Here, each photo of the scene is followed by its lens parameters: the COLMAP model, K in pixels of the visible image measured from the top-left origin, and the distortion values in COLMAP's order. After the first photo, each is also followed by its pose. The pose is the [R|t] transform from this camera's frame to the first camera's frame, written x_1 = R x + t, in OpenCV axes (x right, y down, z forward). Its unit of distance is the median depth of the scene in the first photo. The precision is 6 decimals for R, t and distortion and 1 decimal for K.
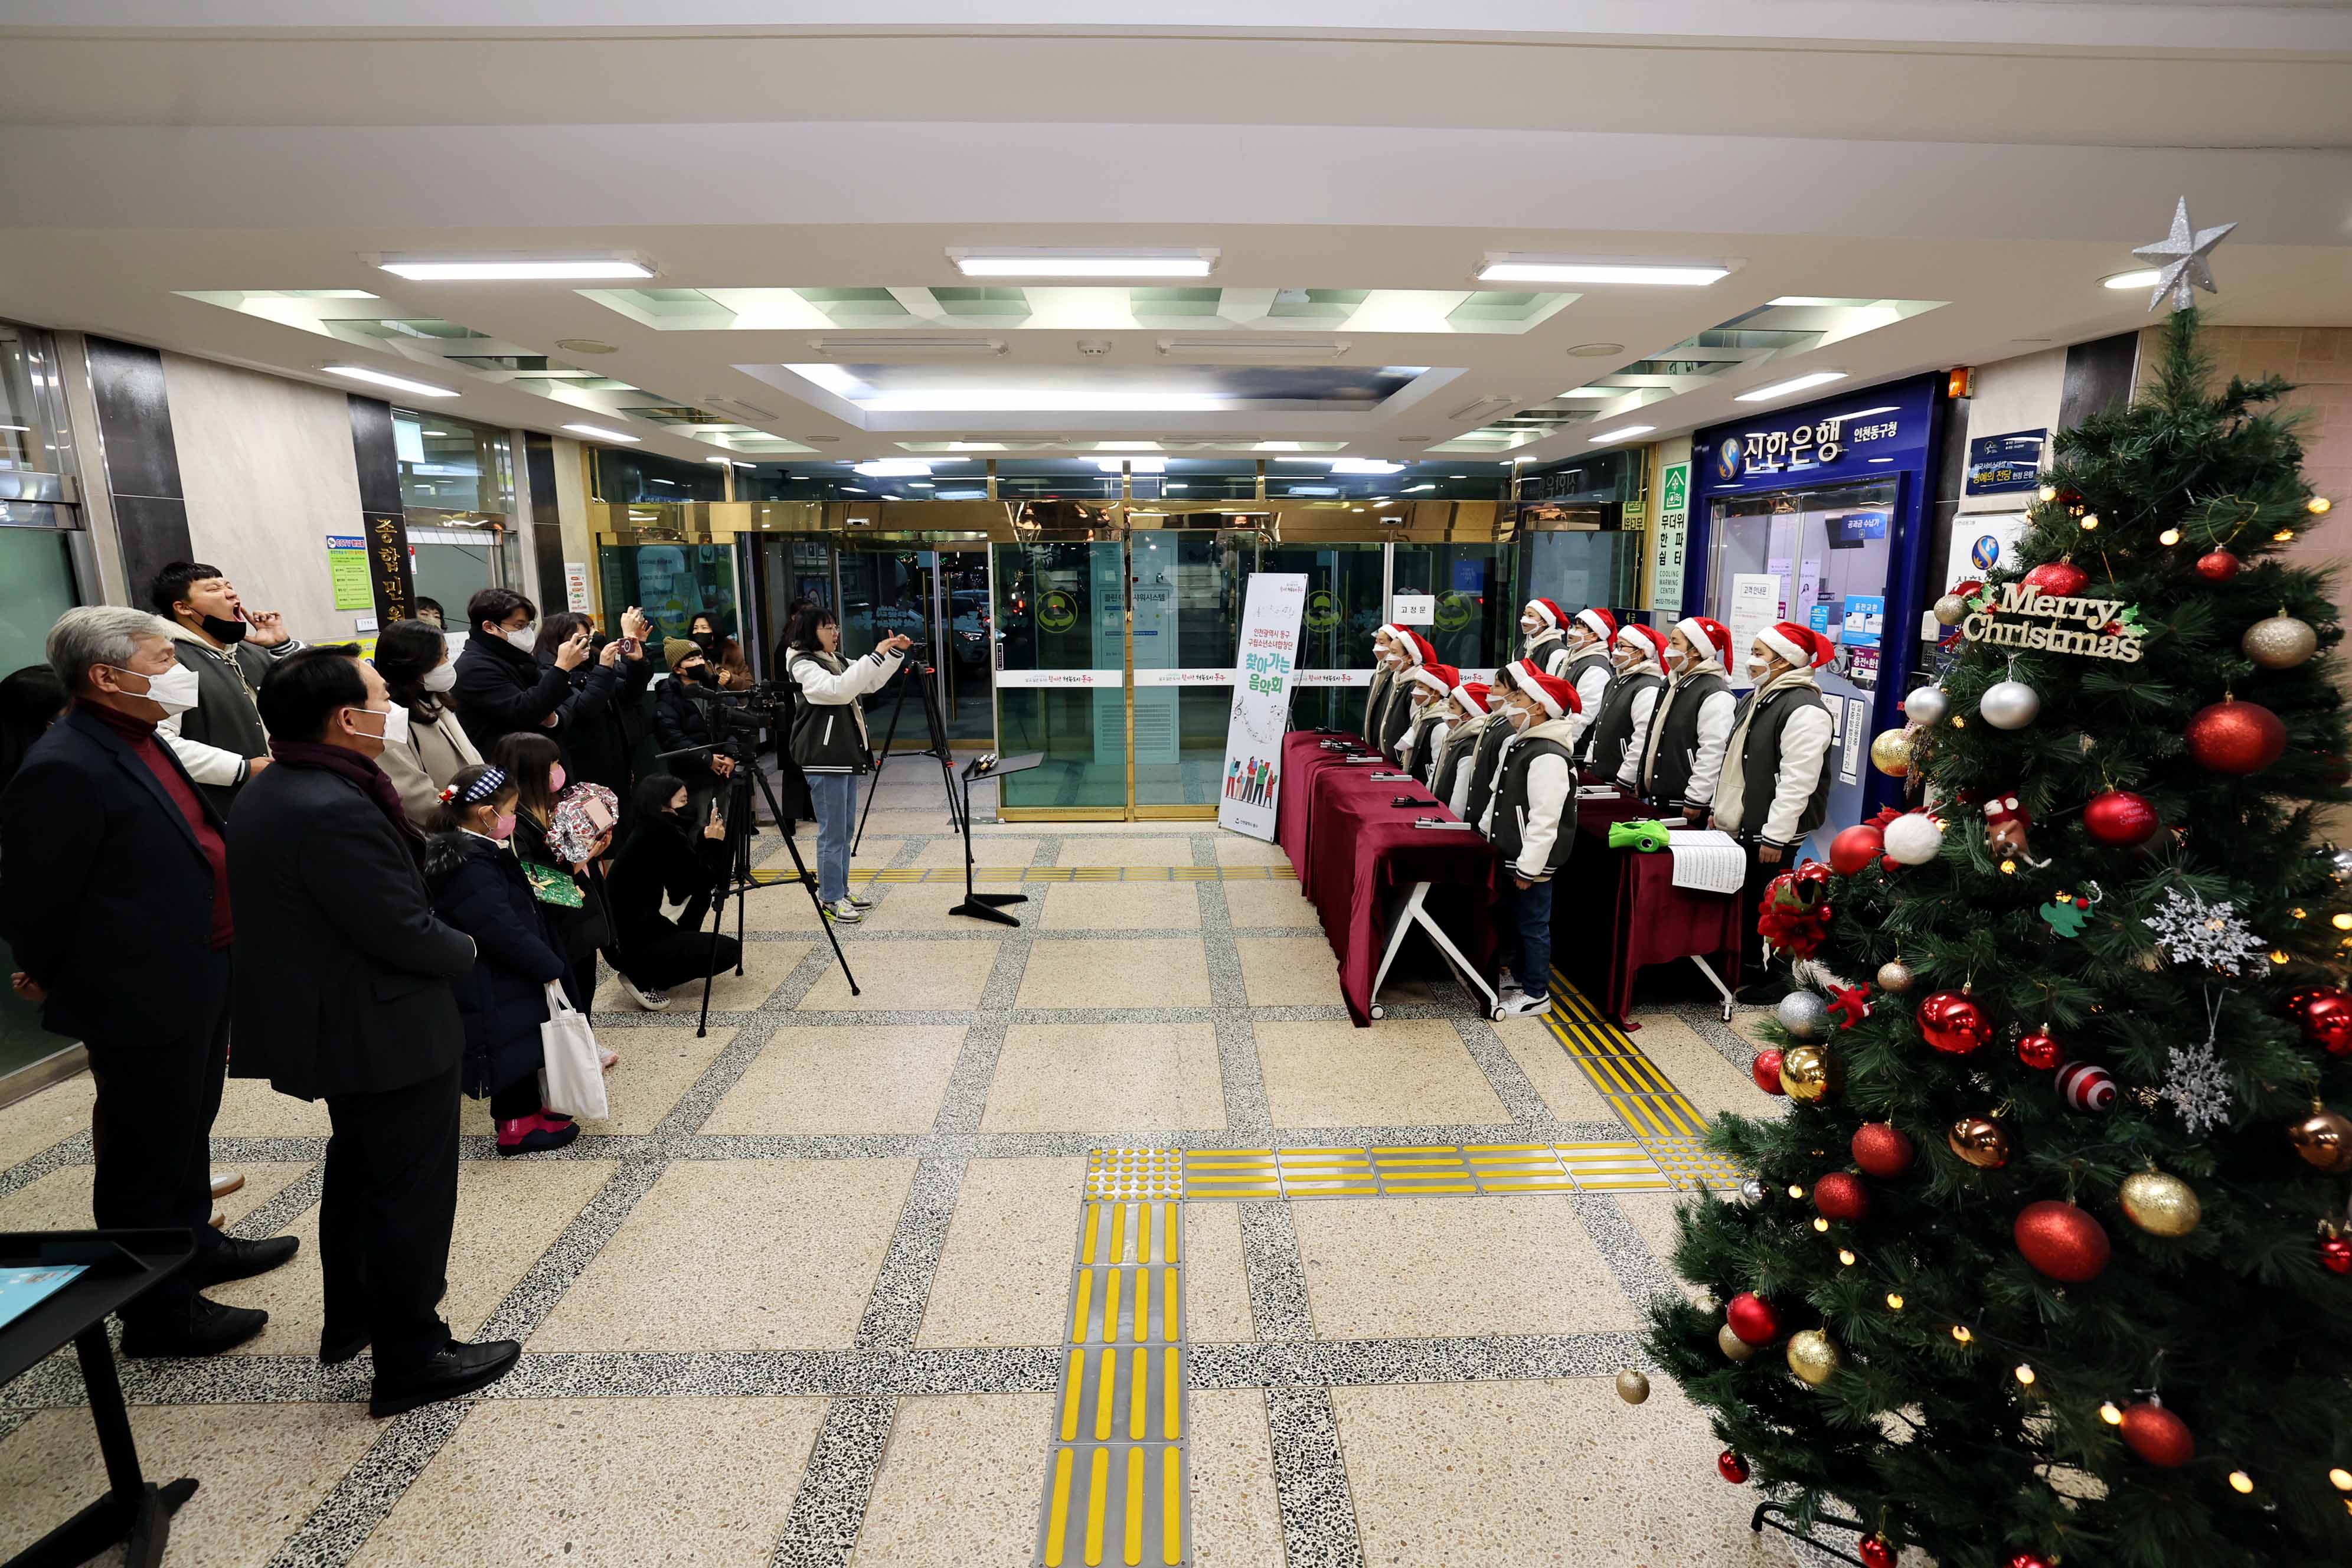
lens RADIAL K [[1041.3, 0, 1185.8], [0, 1041.3, 757.0], [0, 0, 1]] dist [-0.048018, 0.017468]
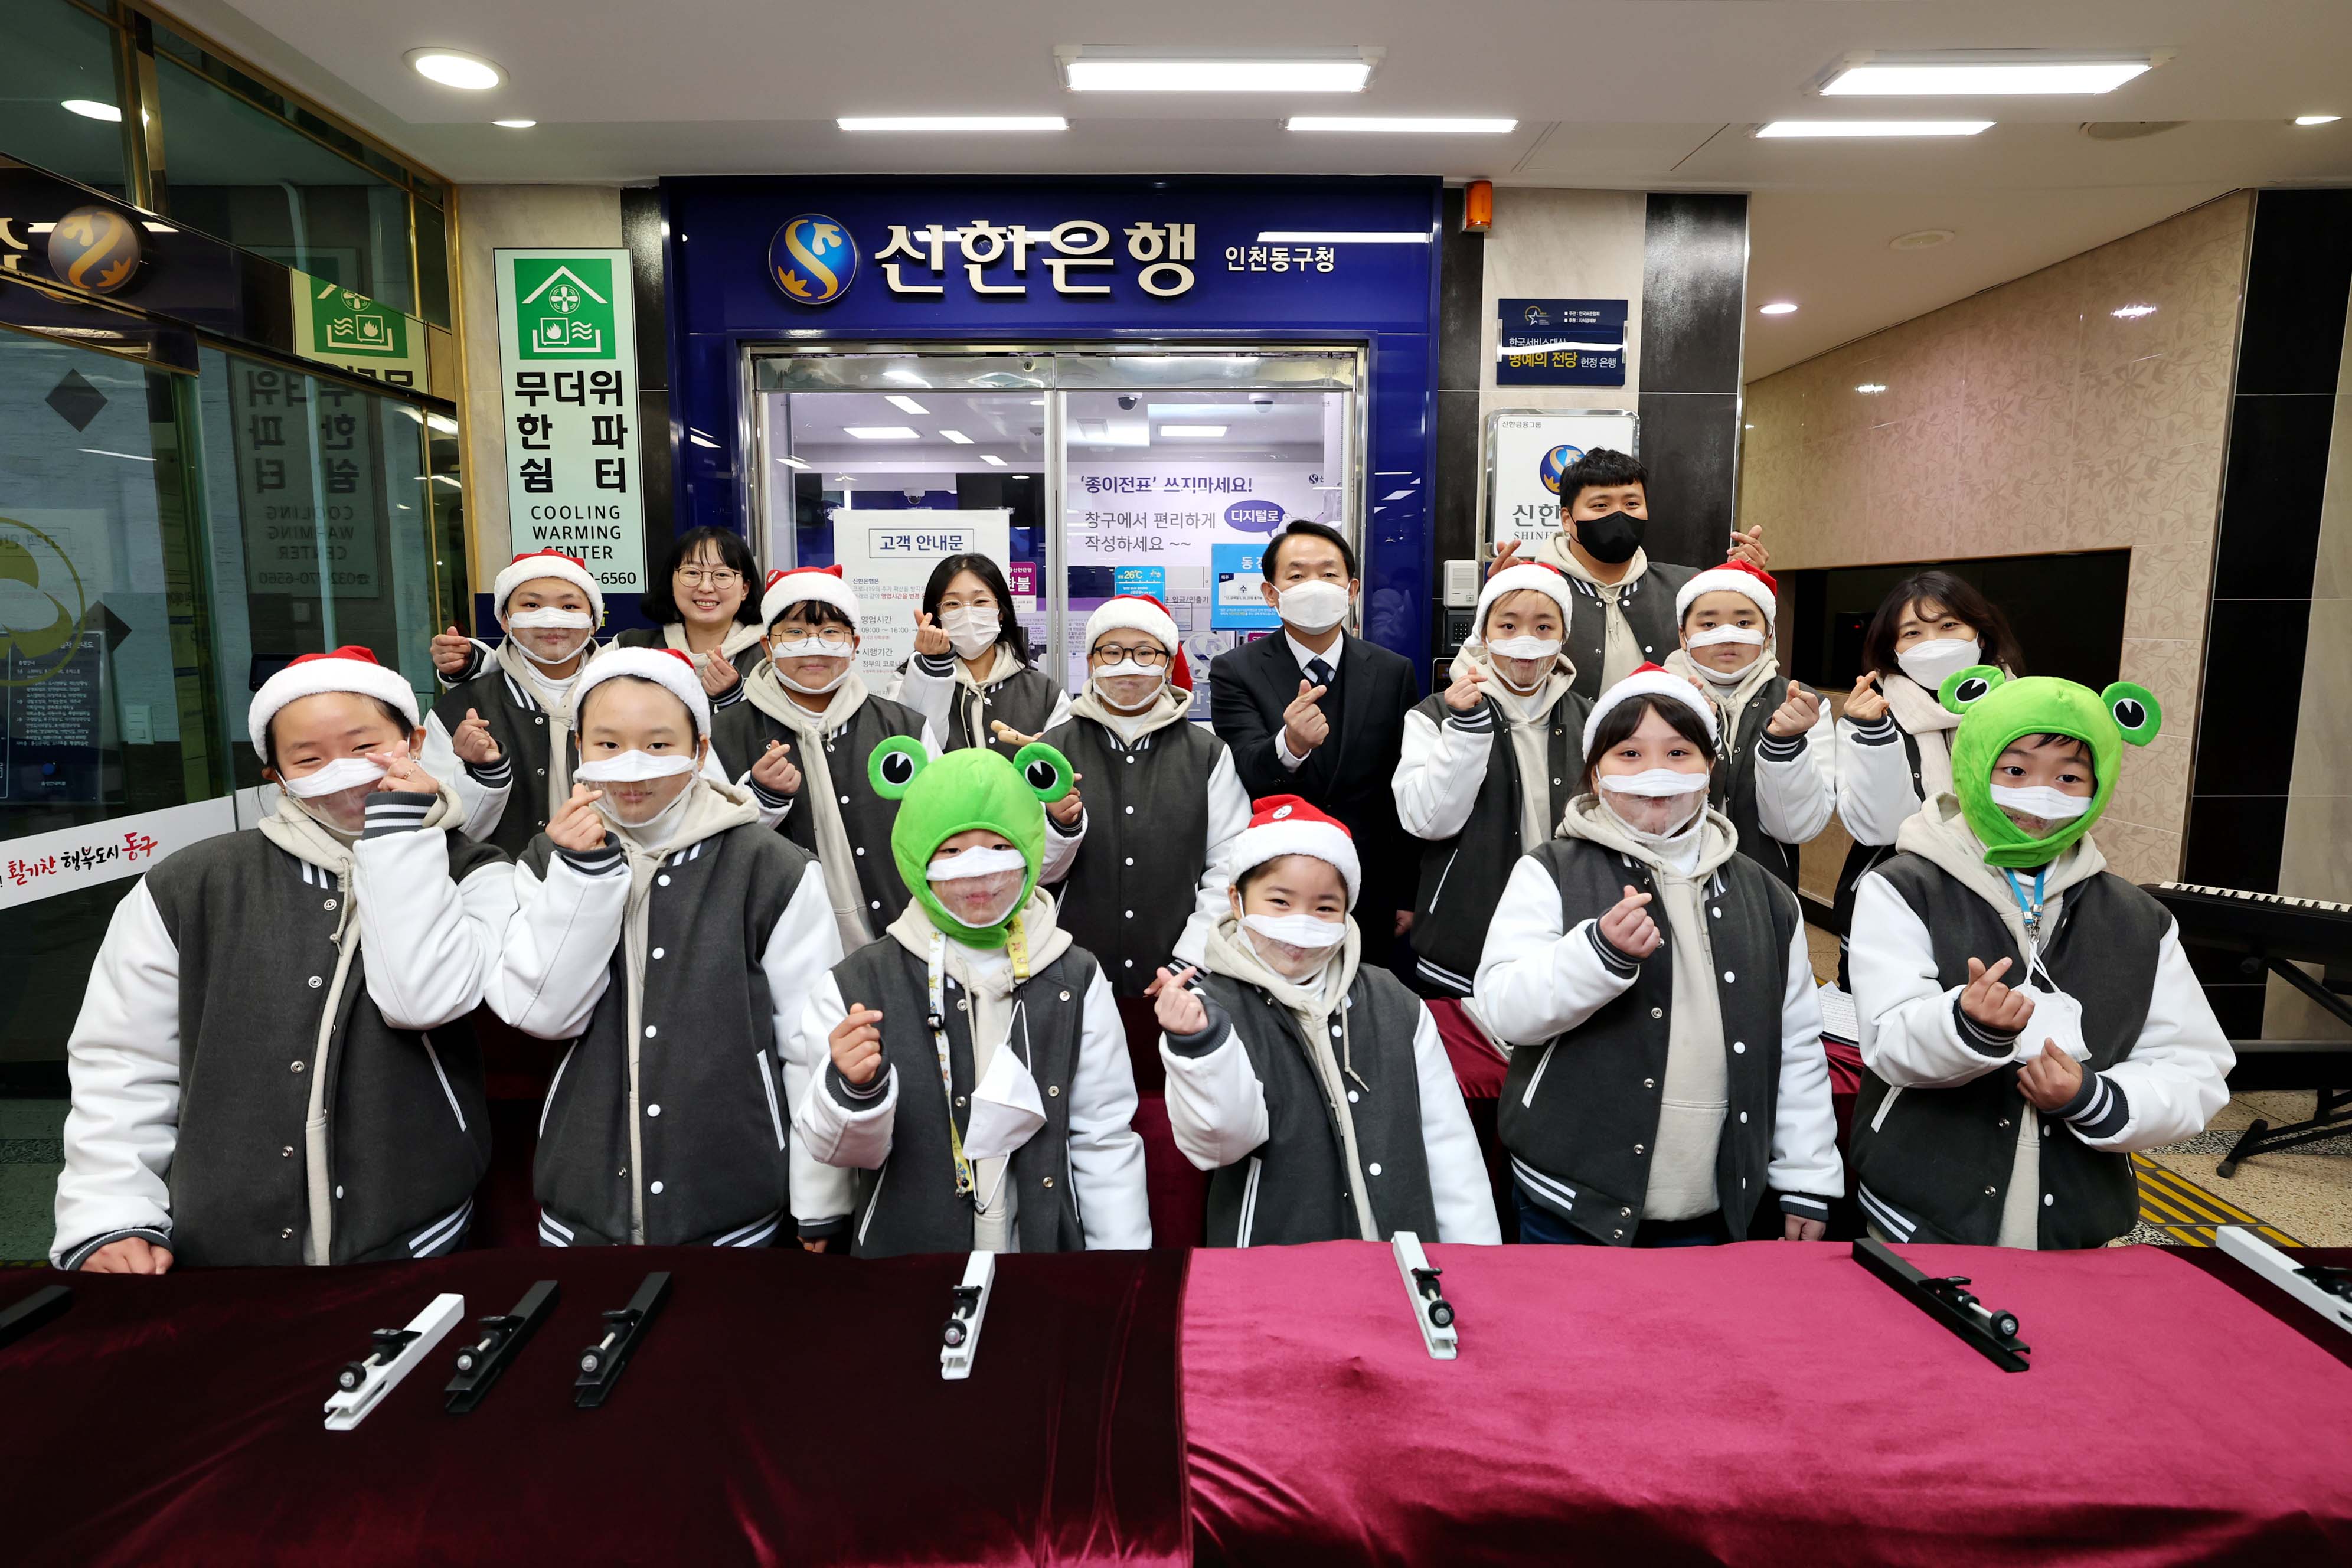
lens RADIAL K [[1222.0, 0, 1155.1], [0, 1222.0, 759.5], [0, 0, 1]] dist [-0.037949, 0.025555]
pose [[0.018182, -0.117416, 0.992916, -0.048863], [0.182692, 0.976752, 0.112159, -0.144600], [-0.983002, 0.179358, 0.039211, 1.204718]]
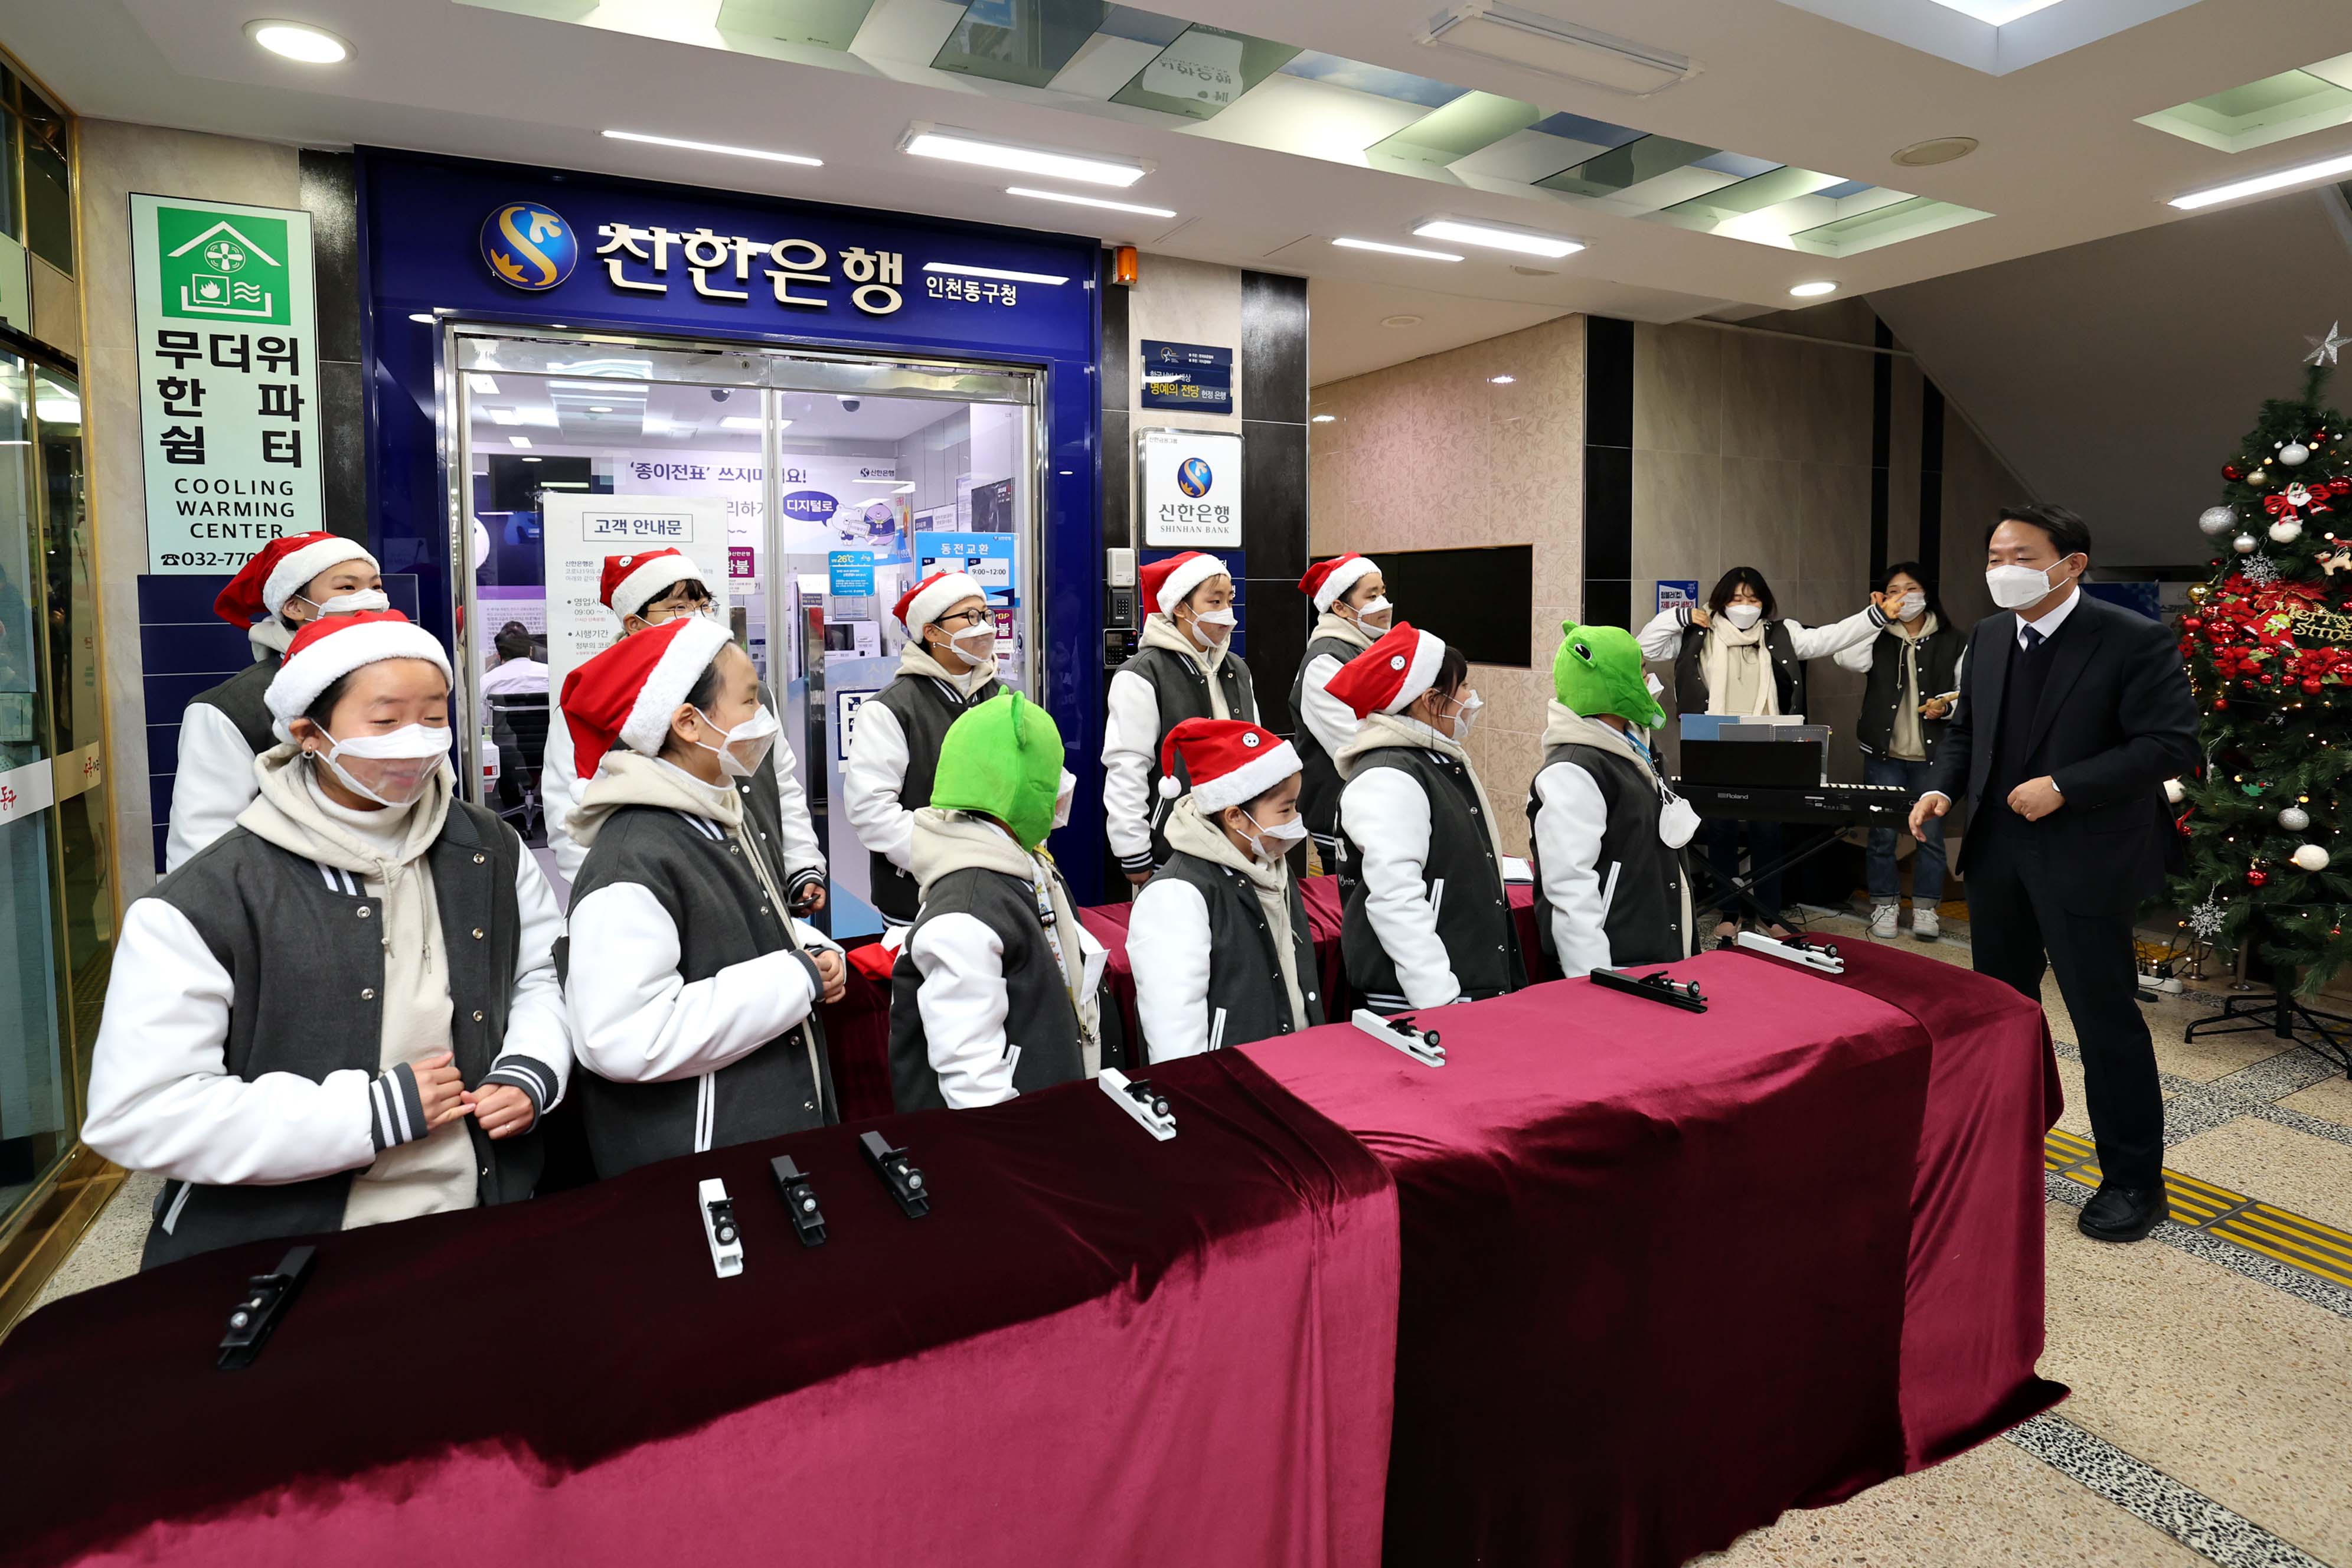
lens RADIAL K [[1199.0, 0, 1150.7], [0, 1199.0, 667.7], [0, 0, 1]] dist [-0.054311, 0.023220]
pose [[-0.421457, -0.046652, 0.905647, -0.112757], [0.174183, 0.975916, 0.131331, -0.173982], [-0.889963, 0.213098, -0.403181, 1.395449]]
